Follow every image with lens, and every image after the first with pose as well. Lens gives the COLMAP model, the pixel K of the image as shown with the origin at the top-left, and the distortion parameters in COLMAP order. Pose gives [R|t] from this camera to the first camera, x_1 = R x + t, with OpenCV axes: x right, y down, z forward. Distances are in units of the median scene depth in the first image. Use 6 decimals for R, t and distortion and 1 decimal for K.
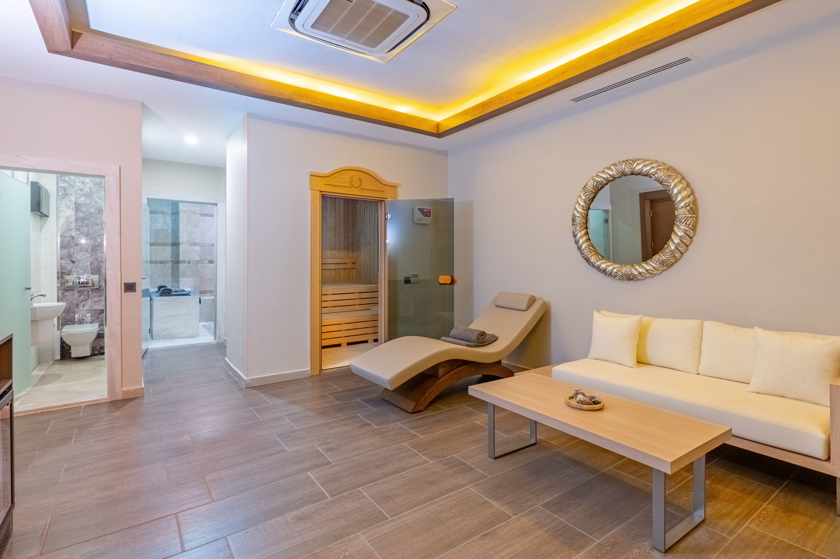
lens RADIAL K [[408.3, 0, 420.0], [0, 408.3, 260.7], [0, 0, 1]] dist [-0.000355, -0.000079]
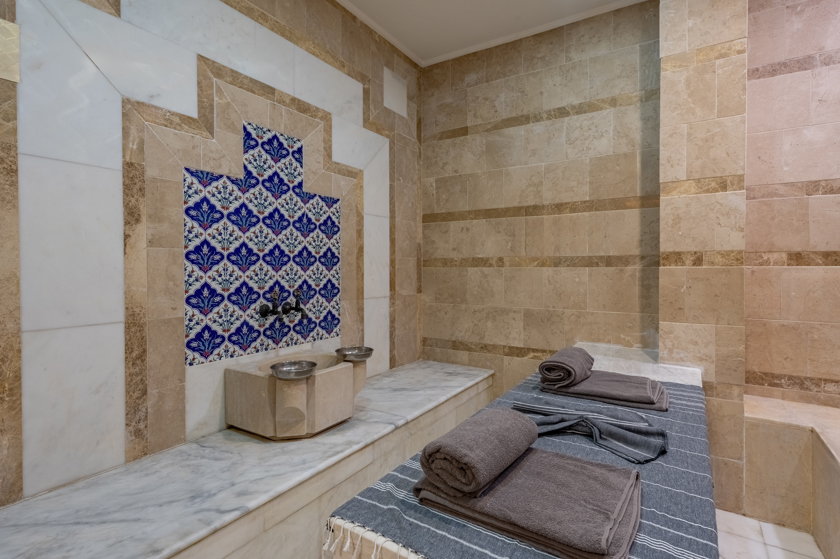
lens RADIAL K [[413.6, 0, 418.9], [0, 413.6, 273.0], [0, 0, 1]] dist [-0.000021, 0.000148]
pose [[0.380063, 0.012039, -0.924882, -0.395312], [0.000161, 0.999914, 0.013082, 0.008529], [0.924961, -0.005121, 0.380028, 0.743739]]
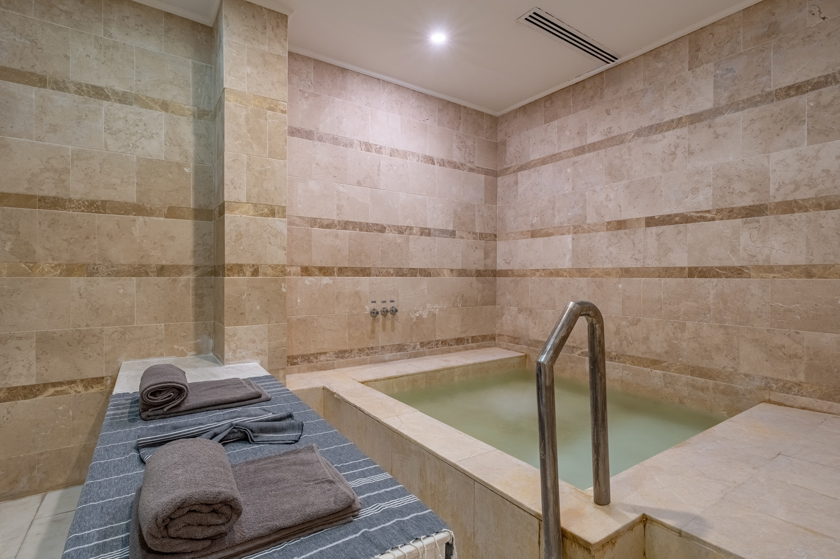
lens RADIAL K [[406.6, 0, 420.0], [0, 406.6, 279.5], [0, 0, 1]] dist [0.000413, -0.000240]
pose [[0.999984, 0.003742, -0.004195, -0.442529], [-0.003702, 0.999947, 0.009619, 0.006492], [0.004230, -0.009604, 0.999945, 0.701513]]
